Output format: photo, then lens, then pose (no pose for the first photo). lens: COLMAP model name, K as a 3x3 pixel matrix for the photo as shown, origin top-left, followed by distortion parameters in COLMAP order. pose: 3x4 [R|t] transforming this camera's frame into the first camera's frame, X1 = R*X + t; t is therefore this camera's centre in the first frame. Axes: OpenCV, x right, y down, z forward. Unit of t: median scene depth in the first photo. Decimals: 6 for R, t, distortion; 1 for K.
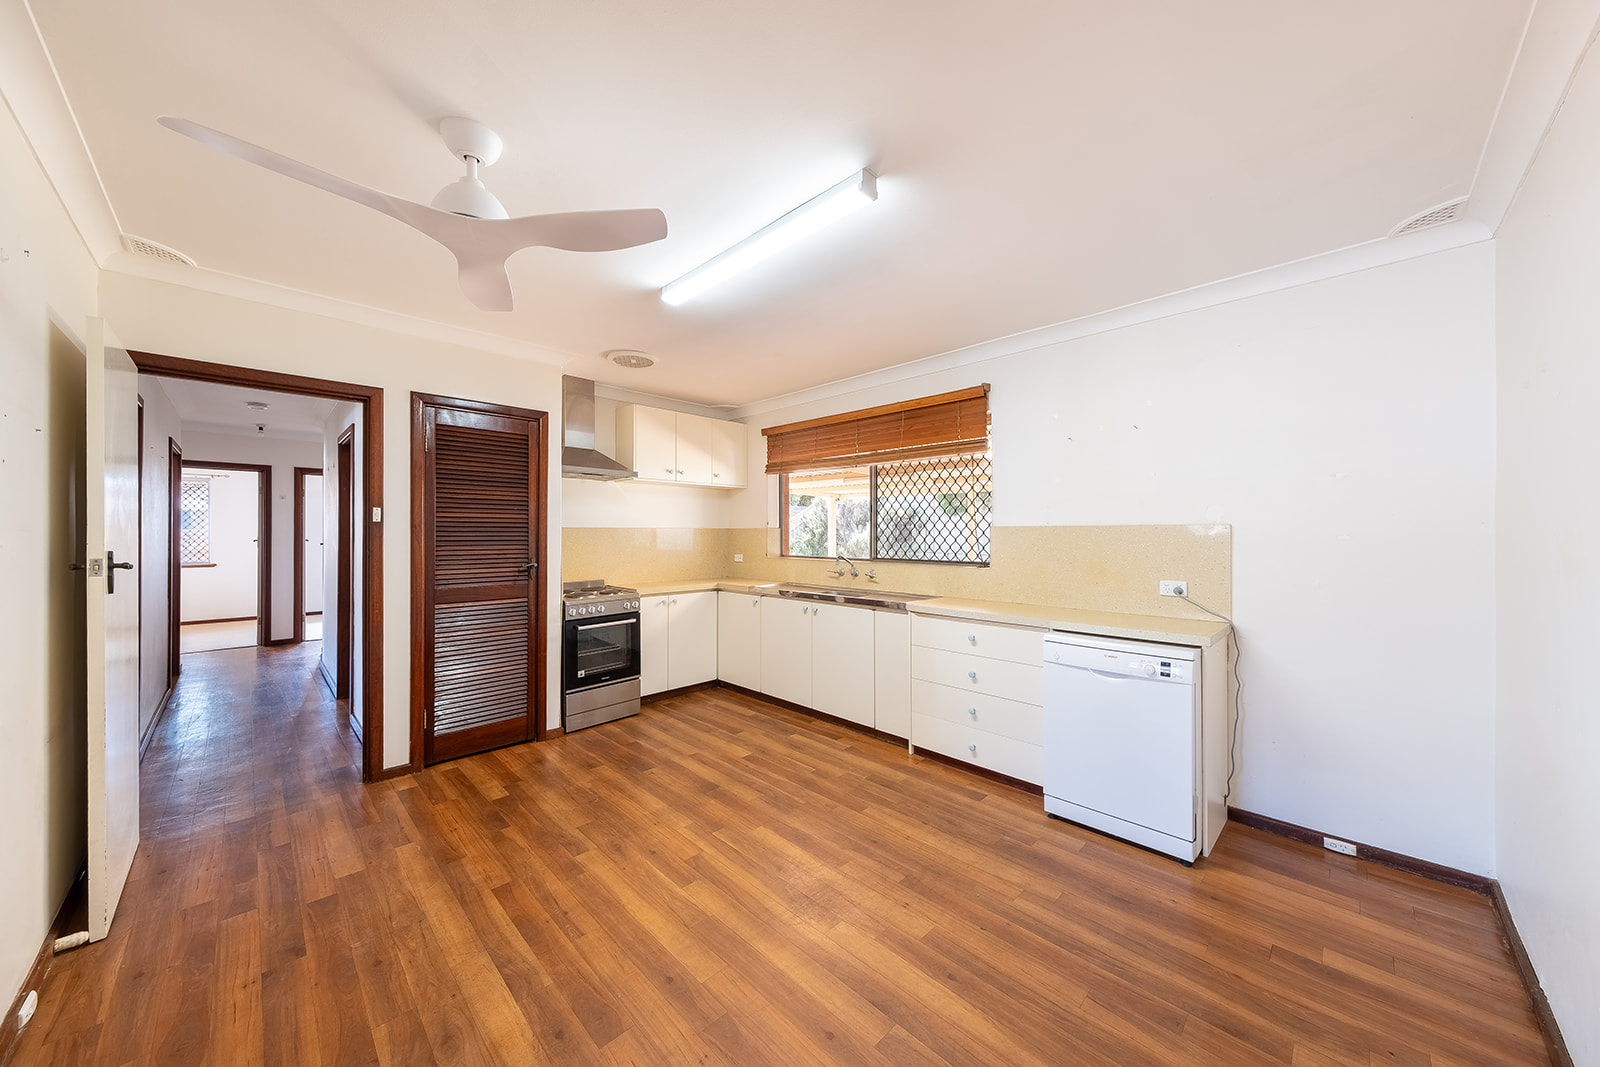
lens RADIAL K [[554.6, 0, 809.0], [0, 554.6, 535.1], [0, 0, 1]] dist [0.009383, -0.000458]
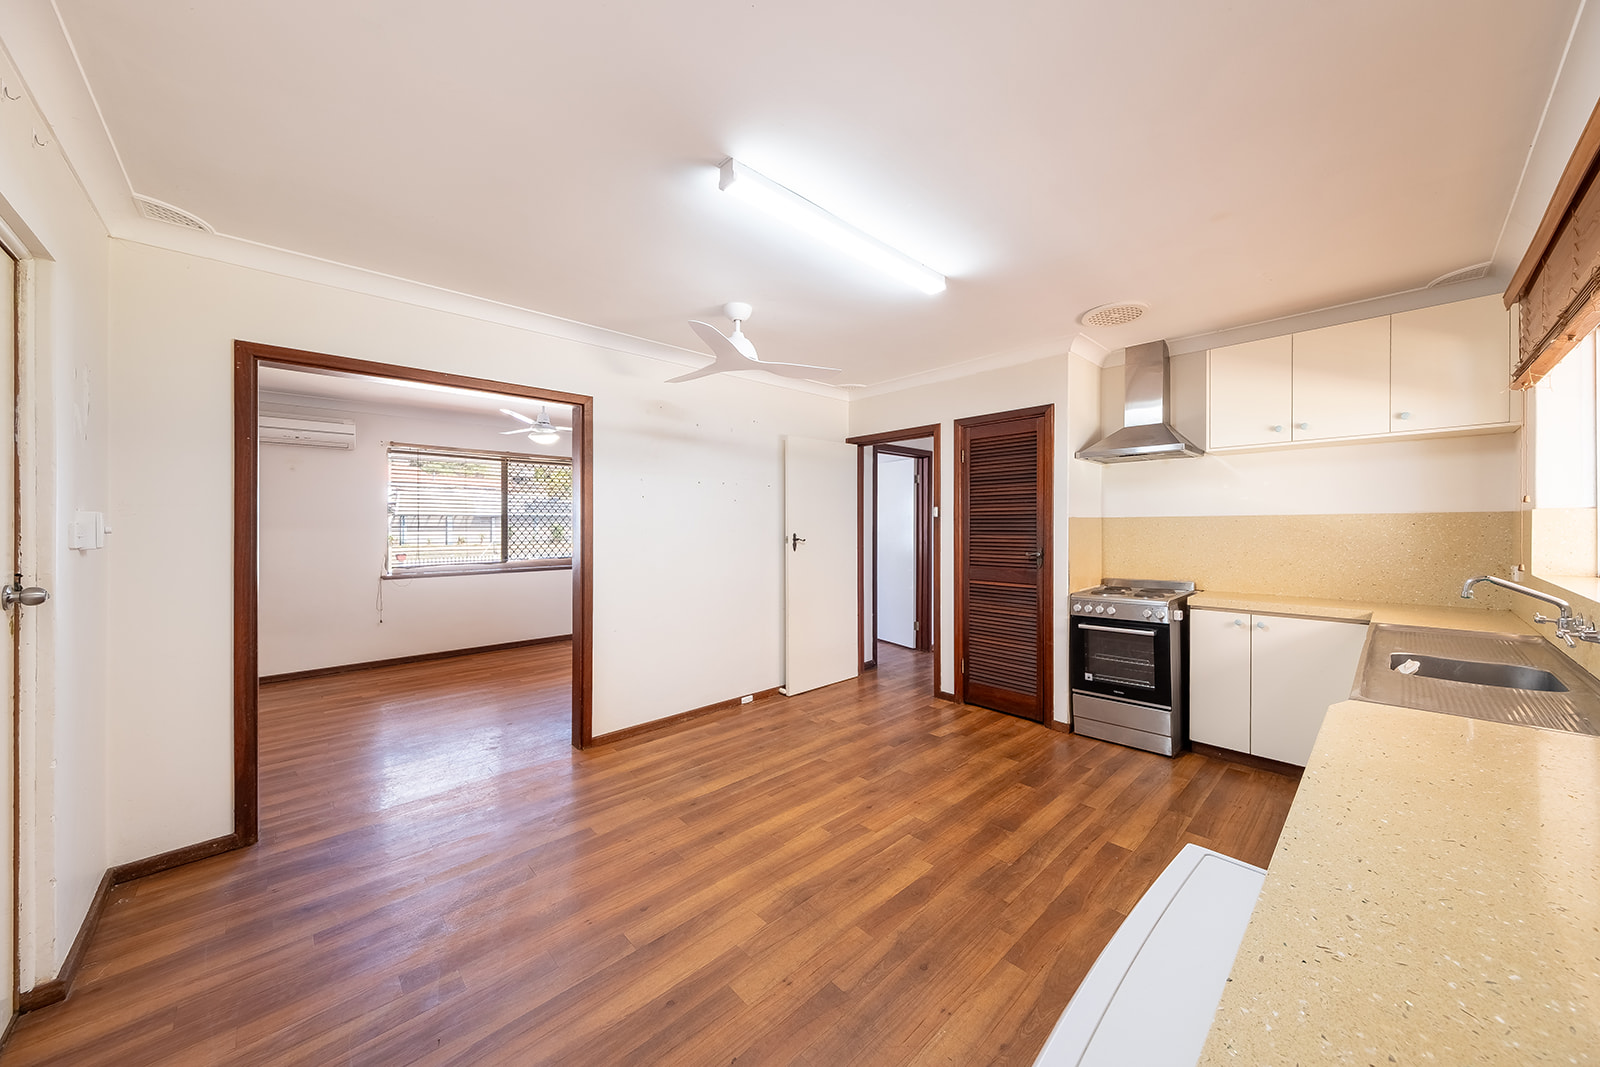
lens RADIAL K [[554.6, 0, 805.6], [0, 554.6, 526.2], [0, 0, 1]] dist [0.009383, -0.000458]
pose [[-0.033673, 0.001504, -0.999432, 0.629043], [0.001920, 0.999997, 0.001440, -0.001855], [0.999431, -0.001870, -0.033676, 0.673172]]
